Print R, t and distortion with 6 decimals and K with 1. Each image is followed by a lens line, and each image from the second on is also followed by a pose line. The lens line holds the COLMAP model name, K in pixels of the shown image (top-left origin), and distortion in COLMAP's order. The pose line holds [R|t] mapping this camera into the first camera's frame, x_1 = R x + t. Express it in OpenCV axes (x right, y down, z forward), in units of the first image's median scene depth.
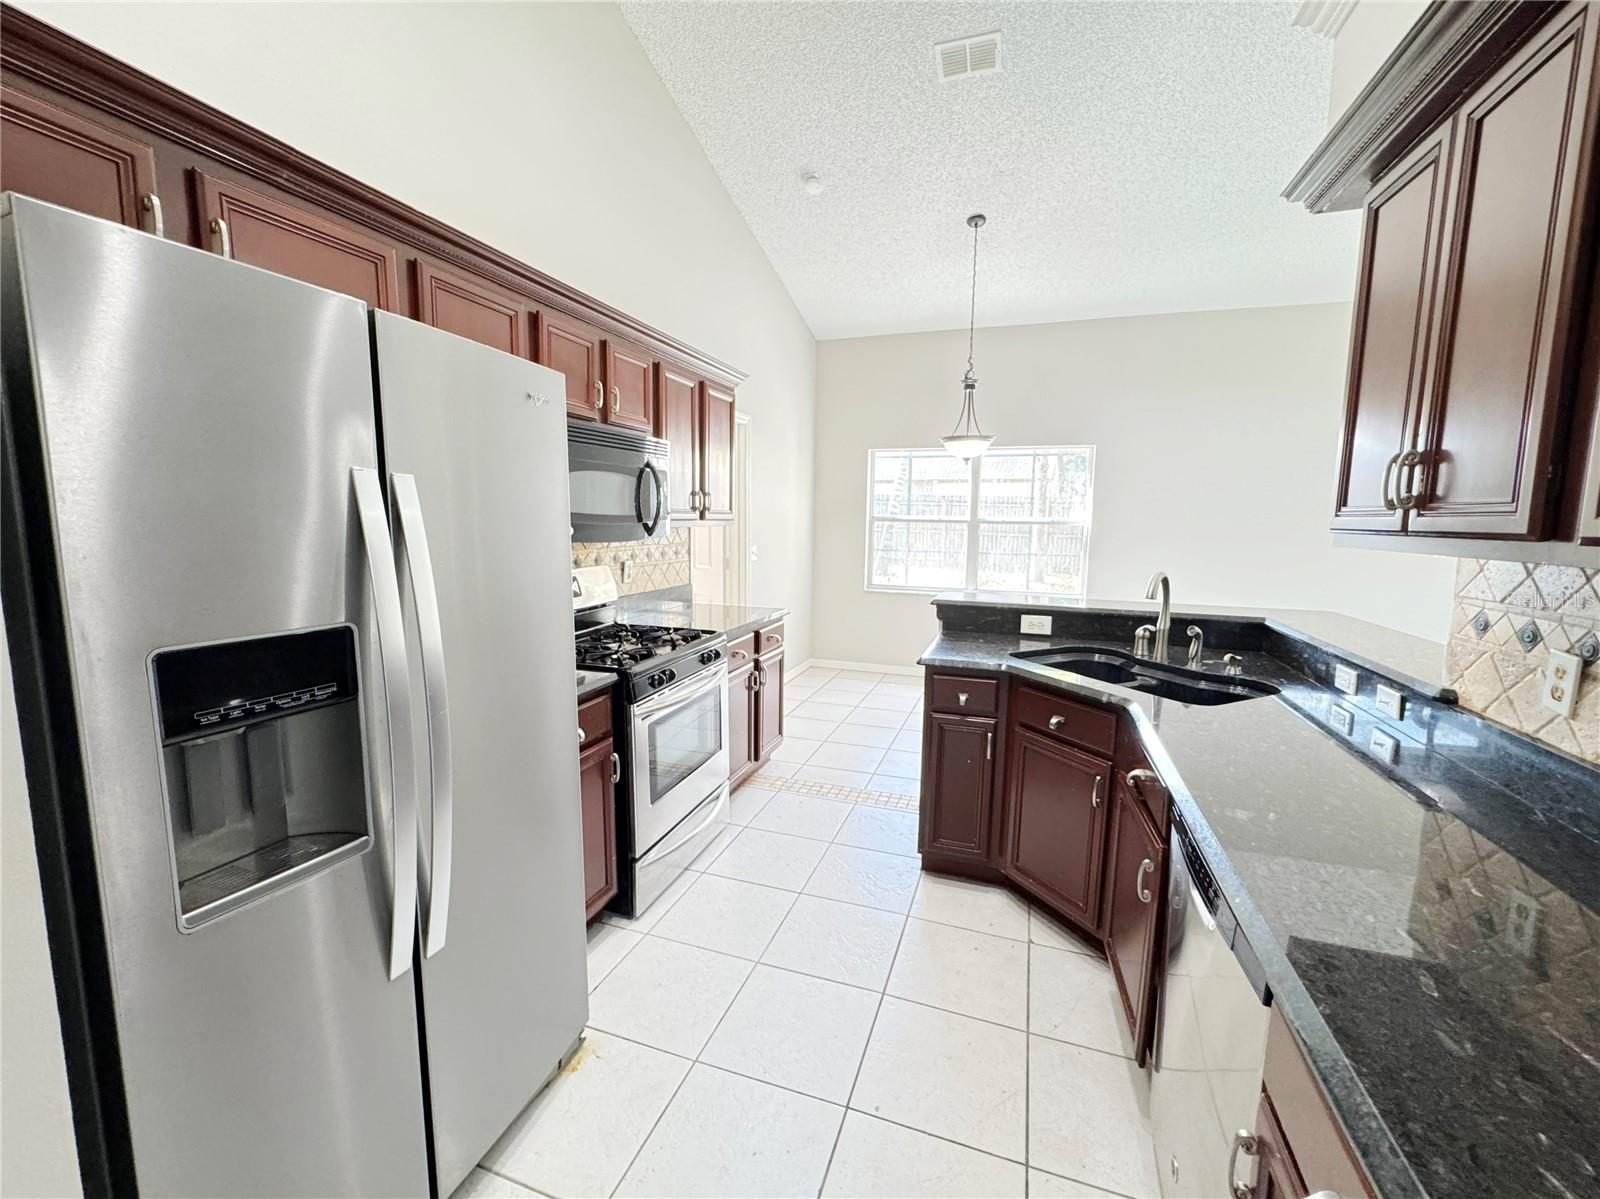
lens RADIAL K [[659.1, 0, 798.7], [0, 659.1, 595.2], [0, 0, 1]] dist [-0.002748, 0.001096]
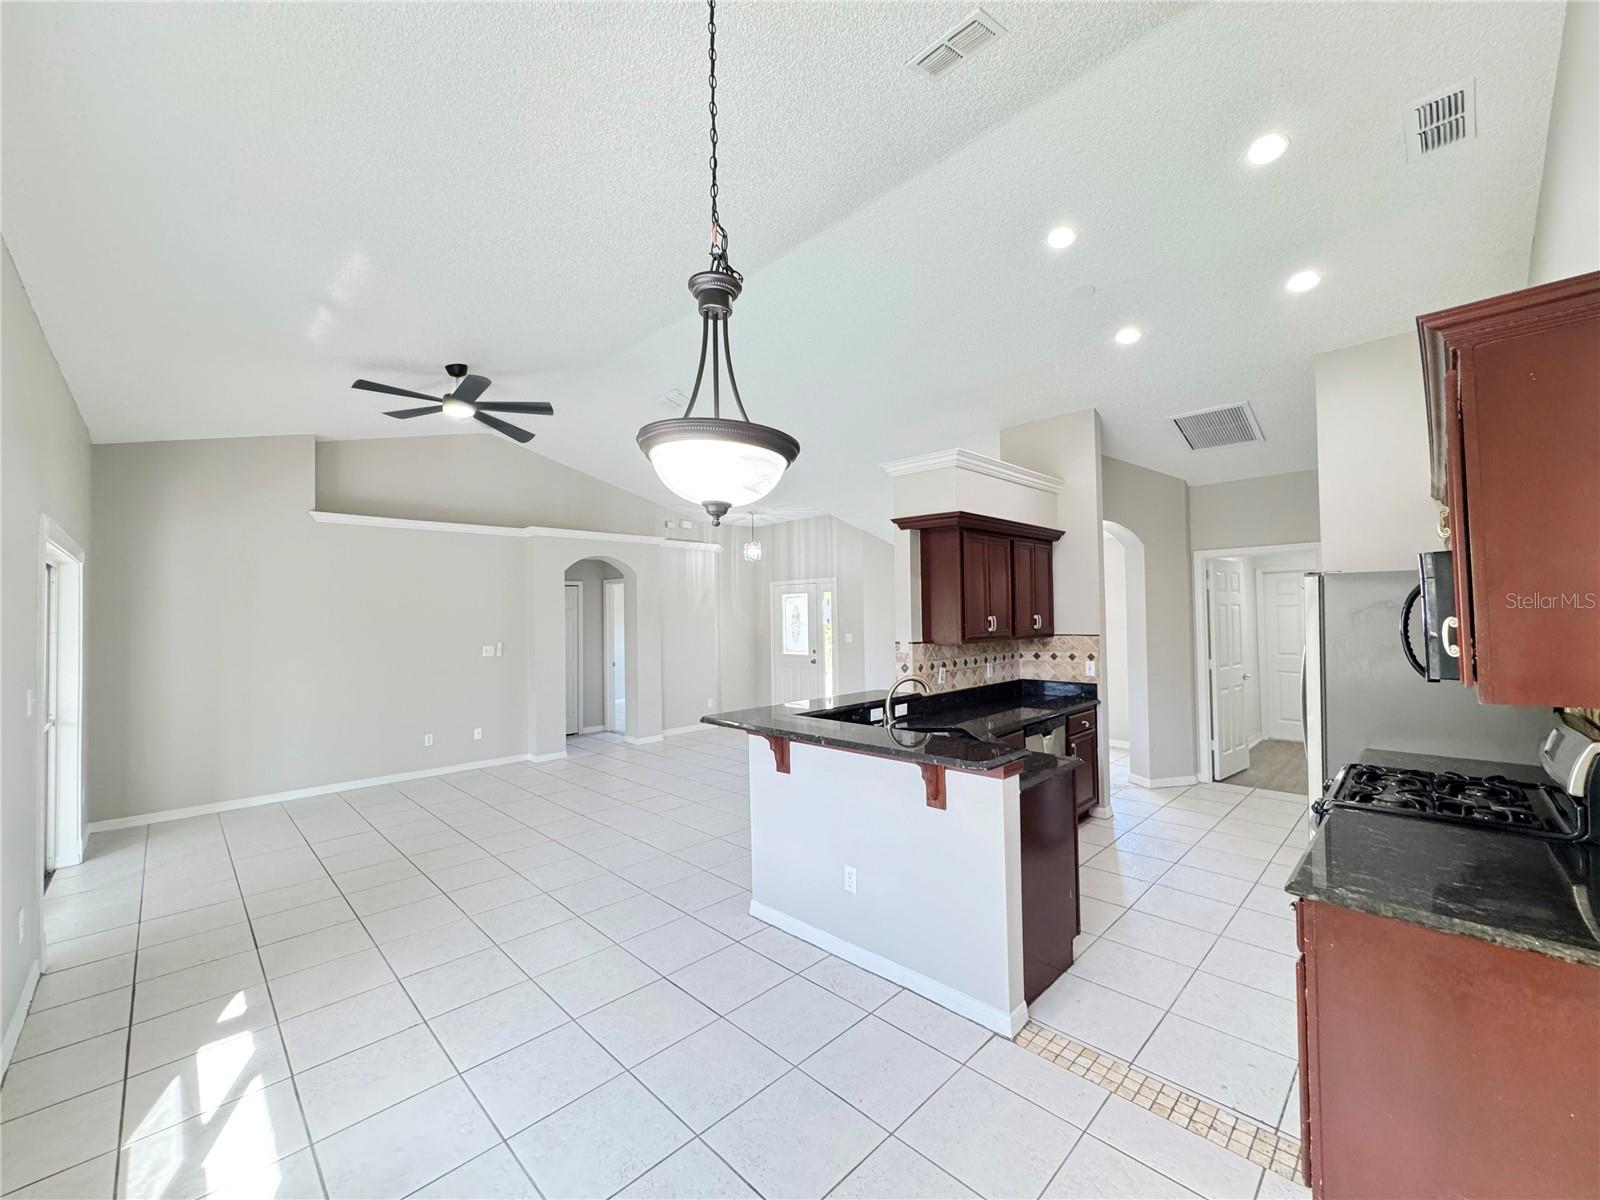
lens RADIAL K [[659.1, 0, 810.8], [0, 659.1, 595.4], [0, 0, 1]] dist [-0.002748, 0.001096]
pose [[-0.902187, 0.007704, 0.431277, 0.086288], [0.050533, 0.994843, 0.087939, -0.247902], [-0.428376, 0.101131, -0.897924, 1.672239]]
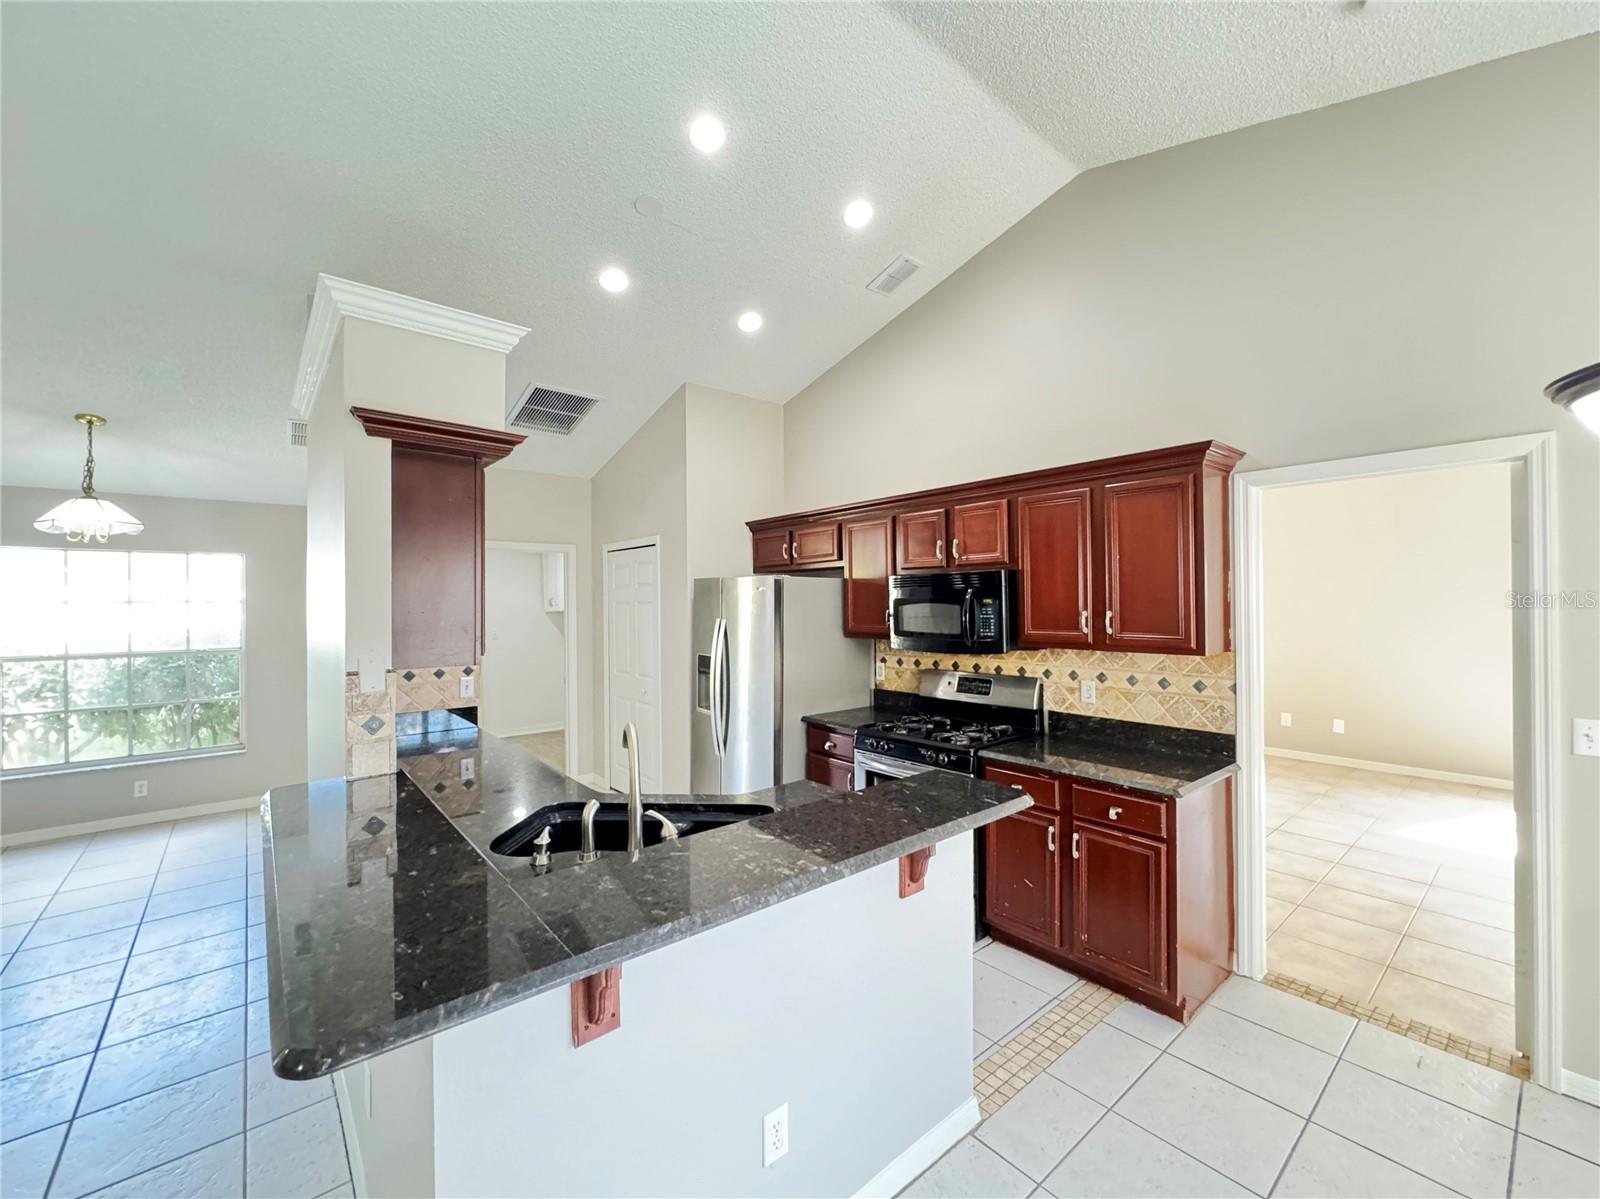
lens RADIAL K [[659.1, 0, 799.0], [0, 659.1, 597.0], [0, 0, 1]] dist [-0.002748, 0.001096]
pose [[-0.509405, -0.019015, -0.860317, 0.813349], [-0.104009, 0.993787, 0.039620, -0.168289], [0.854218, 0.109663, -0.508218, 1.087237]]
